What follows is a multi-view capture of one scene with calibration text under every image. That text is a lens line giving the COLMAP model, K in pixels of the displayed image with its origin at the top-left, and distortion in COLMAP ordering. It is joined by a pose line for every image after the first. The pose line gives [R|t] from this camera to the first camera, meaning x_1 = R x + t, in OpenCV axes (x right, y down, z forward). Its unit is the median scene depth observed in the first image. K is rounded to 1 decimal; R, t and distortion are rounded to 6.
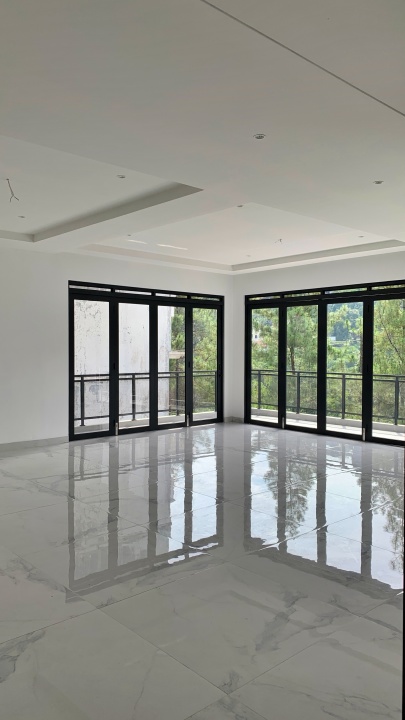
lens RADIAL K [[531.7, 0, 202.5], [0, 531.7, 360.0], [0, 0, 1]] dist [0.002728, 0.001322]
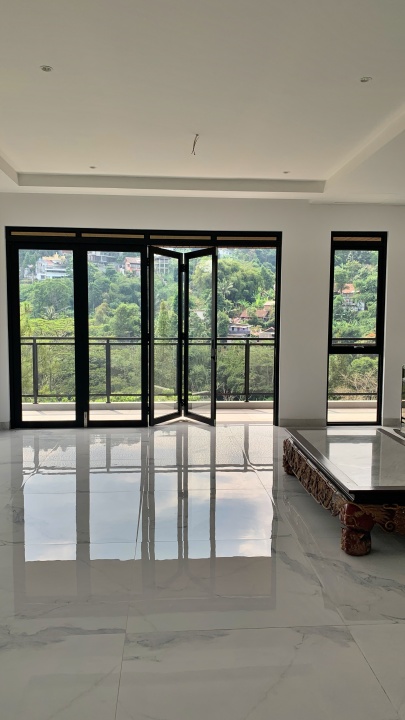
lens RADIAL K [[585.9, 0, 202.5], [0, 585.9, 360.0], [0, 0, 1]] dist [0.007830, 0.010531]
pose [[0.584546, -0.066634, 0.808620, -0.612507], [0.015474, 0.997356, 0.071001, -0.016822], [-0.811213, -0.028991, 0.584031, 0.707379]]
